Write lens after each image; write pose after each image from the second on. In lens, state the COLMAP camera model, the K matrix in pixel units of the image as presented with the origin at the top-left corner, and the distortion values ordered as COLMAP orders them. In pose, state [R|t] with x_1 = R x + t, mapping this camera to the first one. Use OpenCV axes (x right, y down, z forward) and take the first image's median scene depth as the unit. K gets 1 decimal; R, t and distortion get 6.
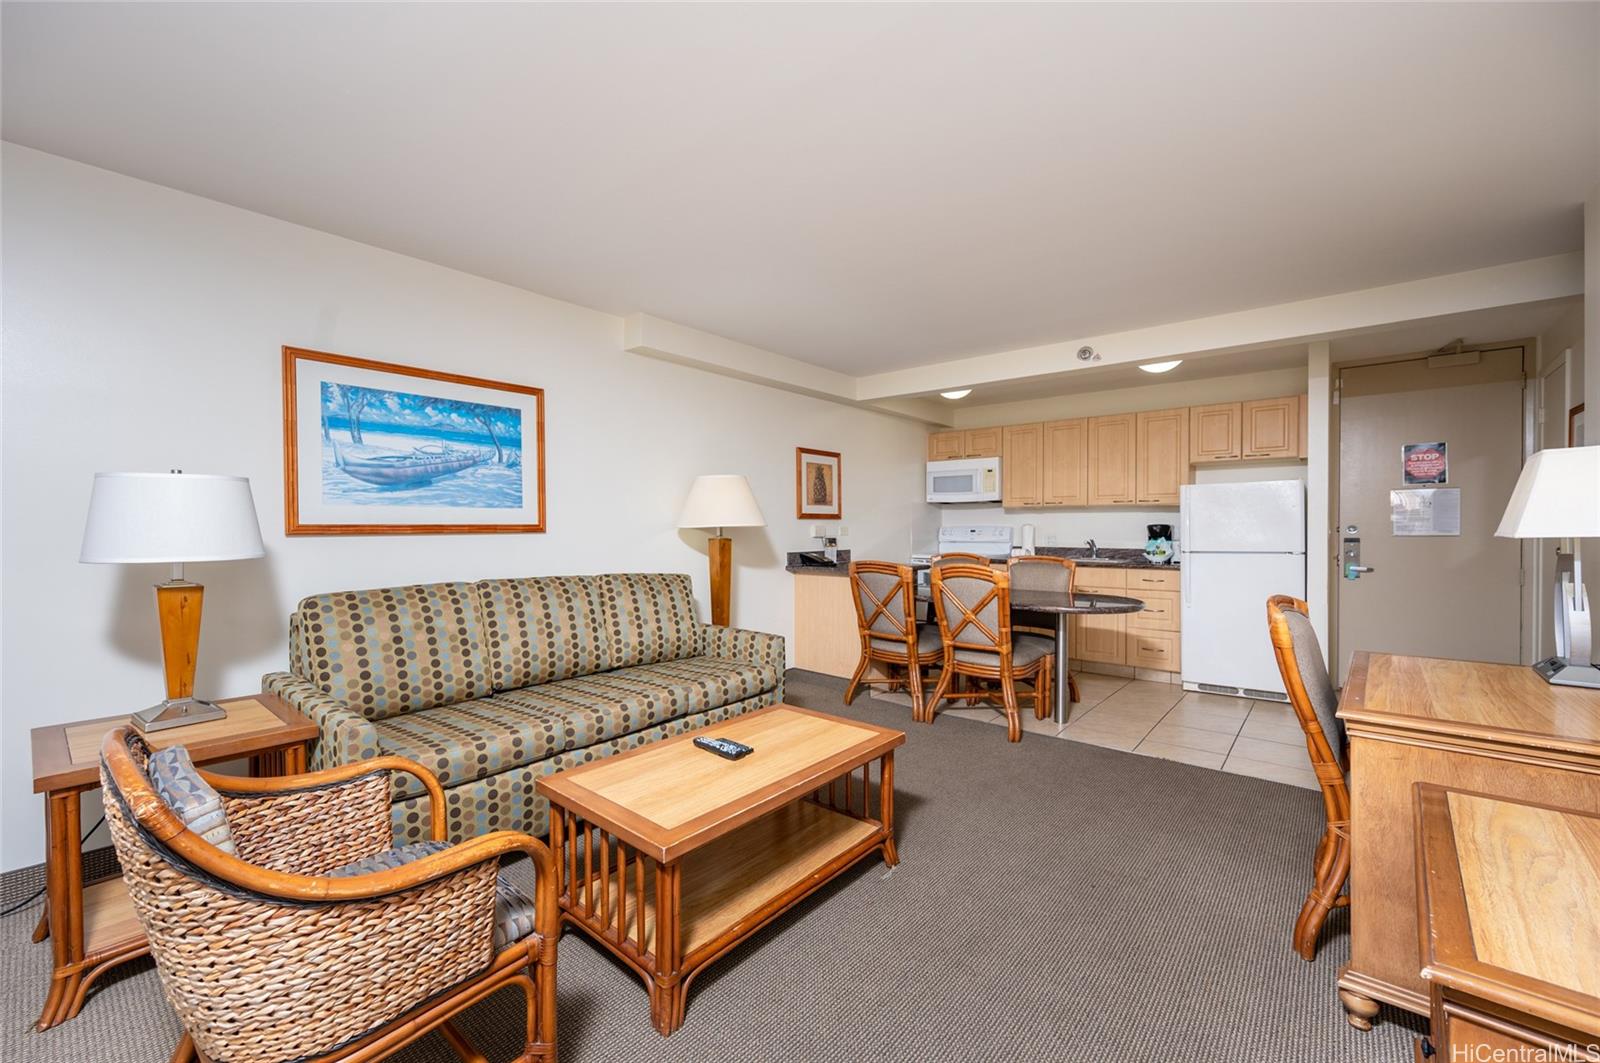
lens RADIAL K [[642.4, 0, 796.4], [0, 642.4, 529.5], [0, 0, 1]] dist [0.003198, 0.000179]
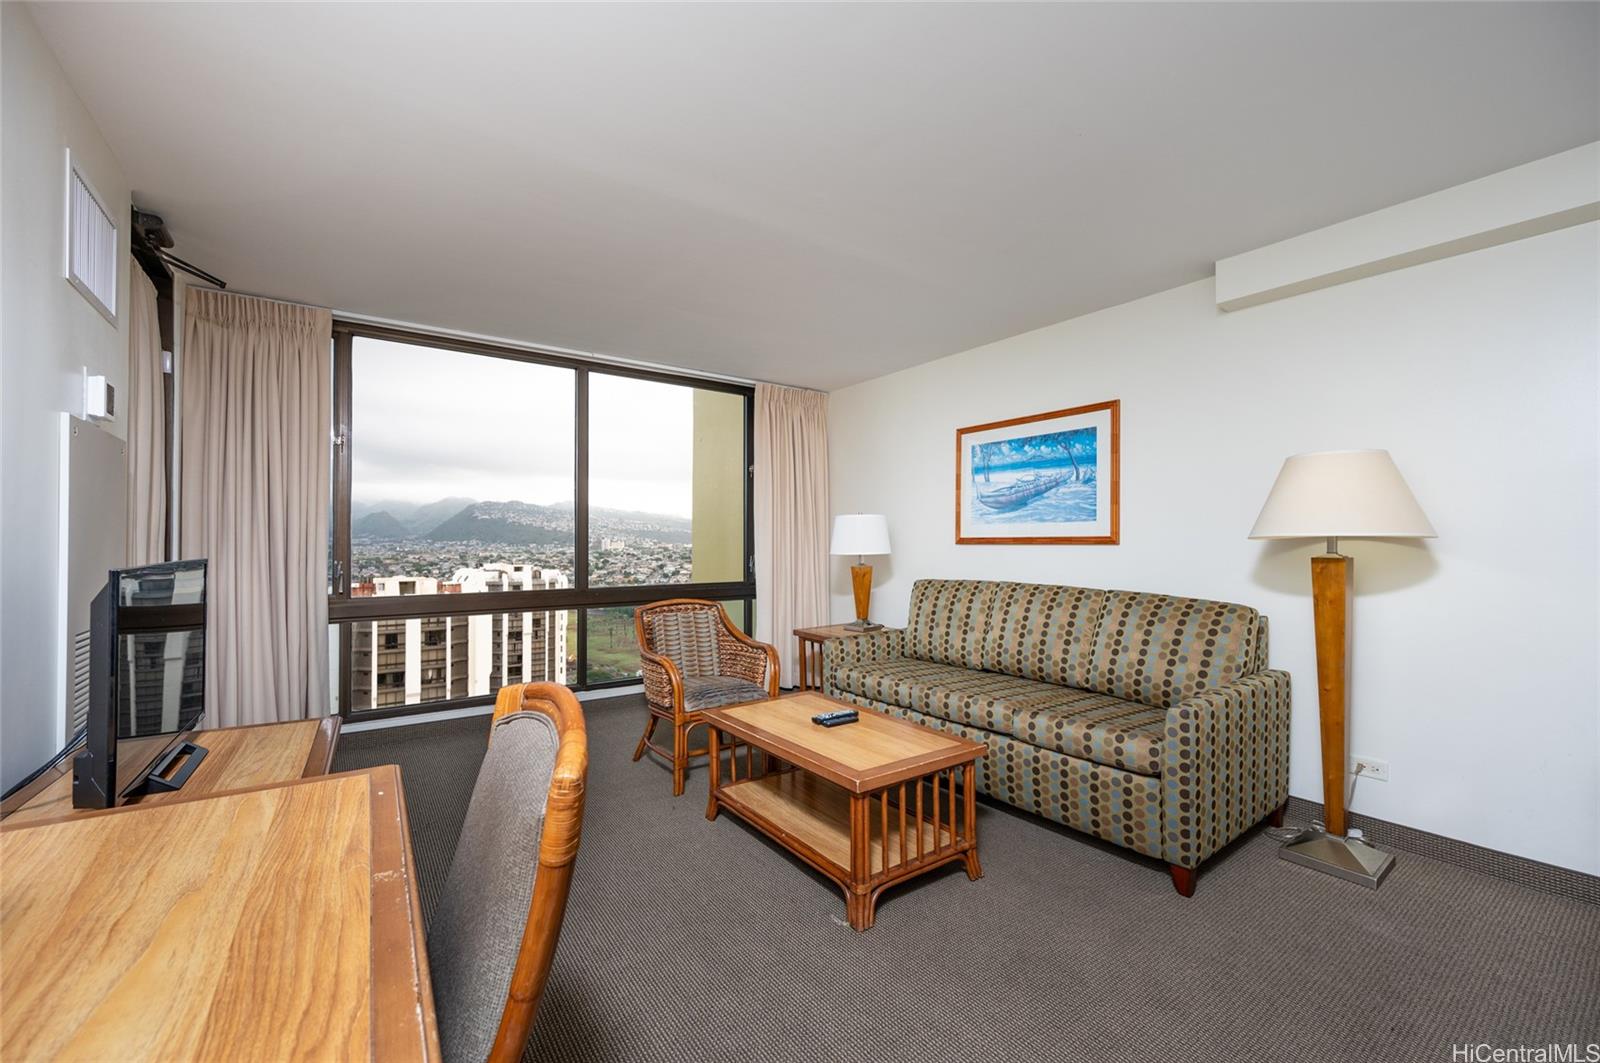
lens RADIAL K [[642.4, 0, 806.3], [0, 642.4, 536.2], [0, 0, 1]] dist [0.003198, 0.000179]
pose [[-0.229790, 0.000297, -0.973240, 0.751287], [0.003259, 0.999995, -0.000464, -0.009915], [0.973235, -0.003279, -0.229790, 0.840050]]
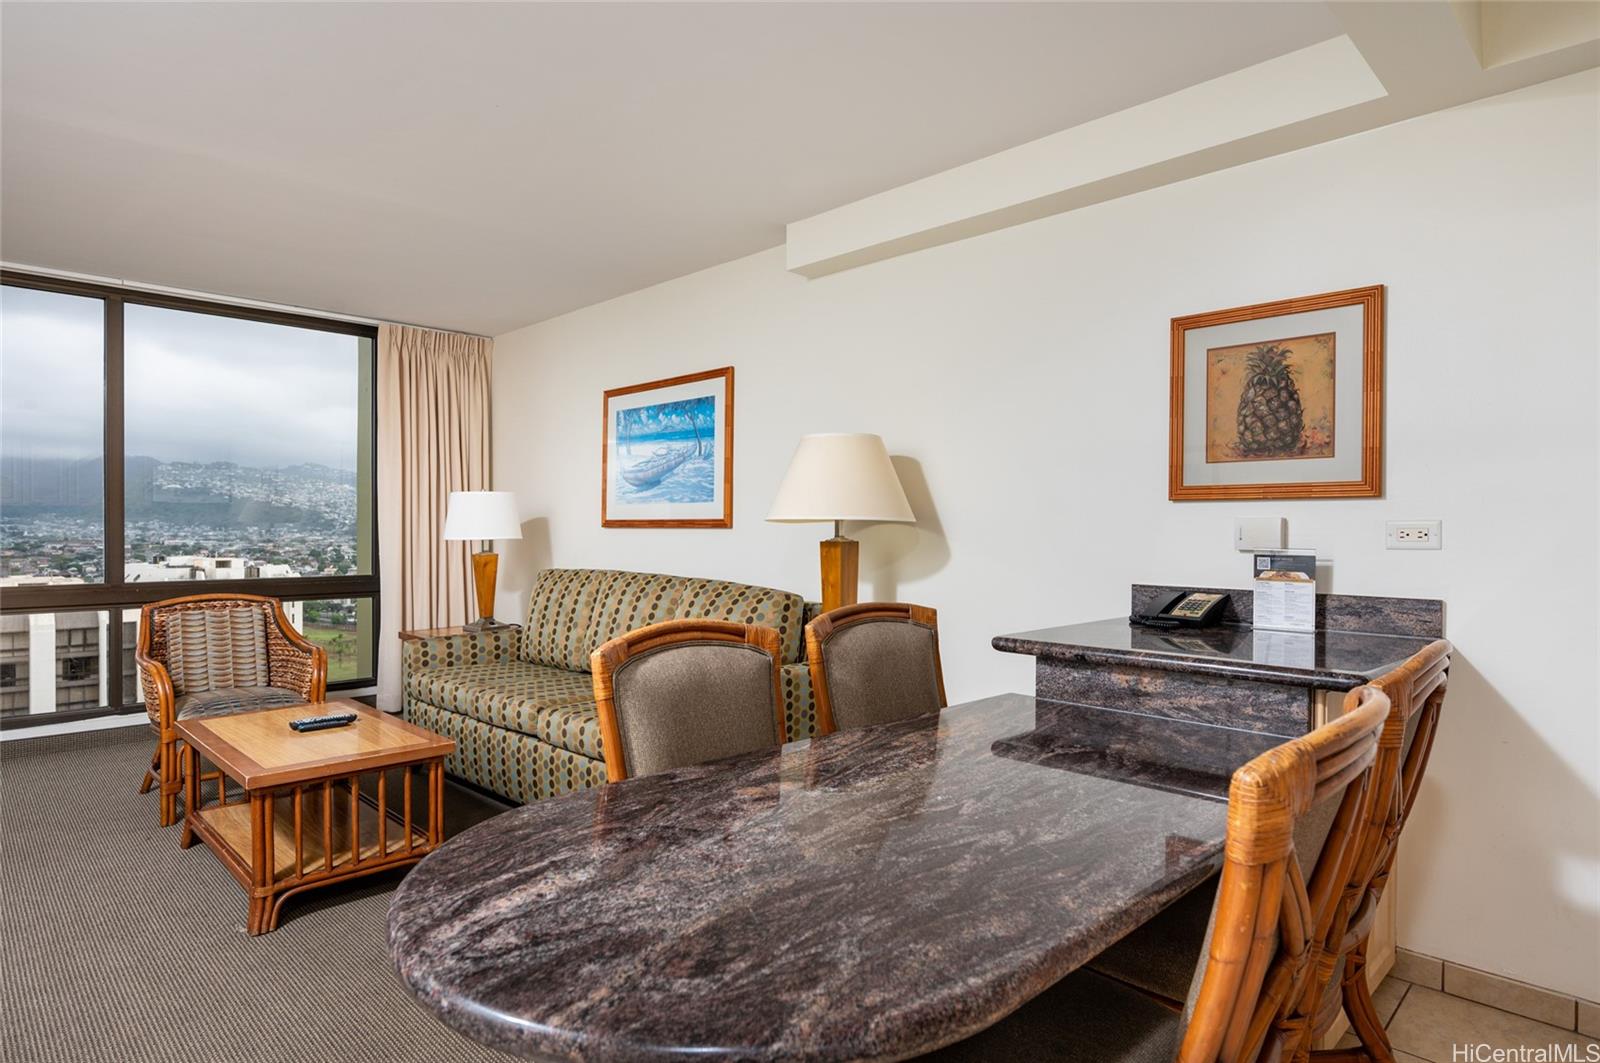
lens RADIAL K [[881.8, 0, 799.8], [0, 881.8, 530.4], [0, 0, 1]] dist [0.006364, -0.001943]
pose [[-0.079196, 0.014184, -0.996758, 0.899207], [-0.001138, 0.999897, 0.014319, -0.010496], [0.996858, 0.002268, -0.079172, 1.317828]]
